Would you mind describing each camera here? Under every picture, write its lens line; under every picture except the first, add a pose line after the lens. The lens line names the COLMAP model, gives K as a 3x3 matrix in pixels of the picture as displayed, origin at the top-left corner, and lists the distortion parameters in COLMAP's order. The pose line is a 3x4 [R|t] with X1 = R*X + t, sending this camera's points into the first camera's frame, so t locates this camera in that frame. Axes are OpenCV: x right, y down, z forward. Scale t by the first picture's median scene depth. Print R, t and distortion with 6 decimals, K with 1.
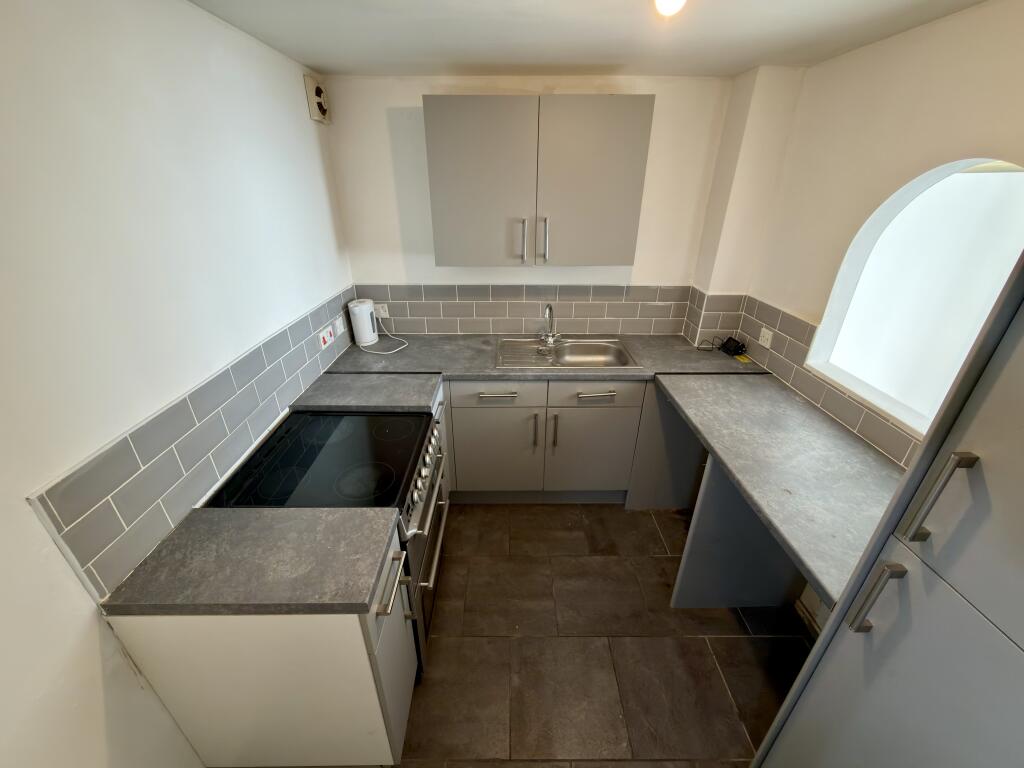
lens RADIAL K [[409.4, 0, 512.0], [0, 409.4, 384.0], [0, 0, 1]] dist [-0.000871, -0.000411]
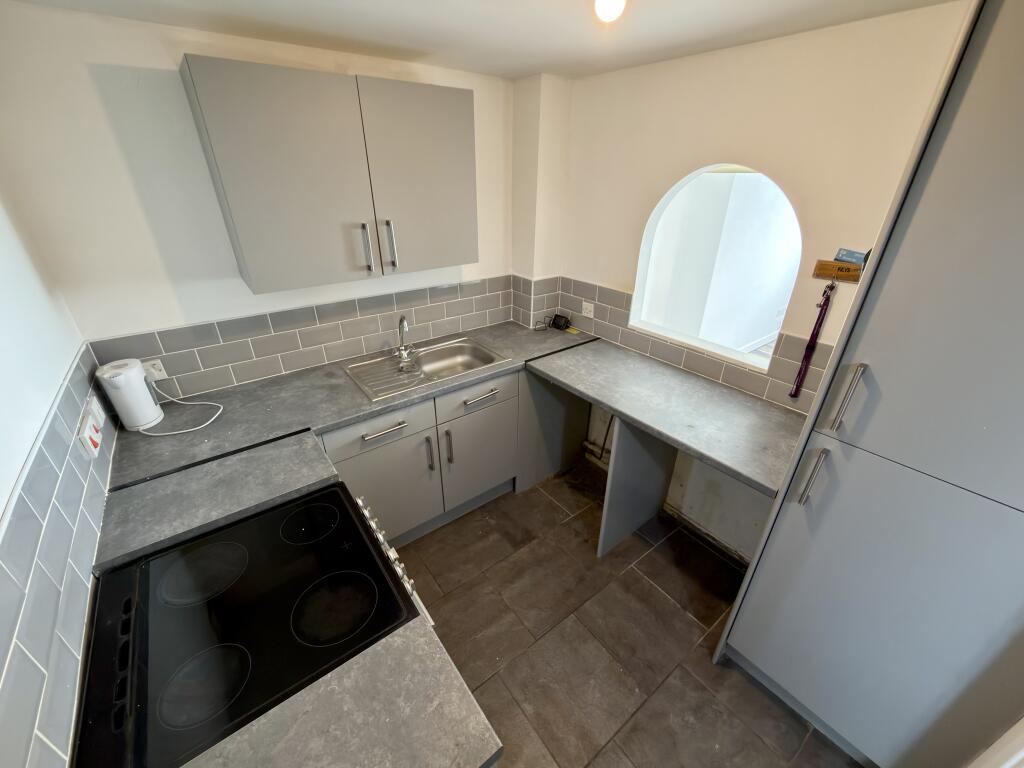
lens RADIAL K [[409.4, 0, 512.0], [0, 409.4, 384.0], [0, 0, 1]] dist [-0.000871, -0.000411]
pose [[0.799513, -0.274287, 0.534364, -0.250676], [0.262227, 0.959779, 0.100307, -0.083282], [-0.540384, 0.059928, 0.839281, 0.135769]]
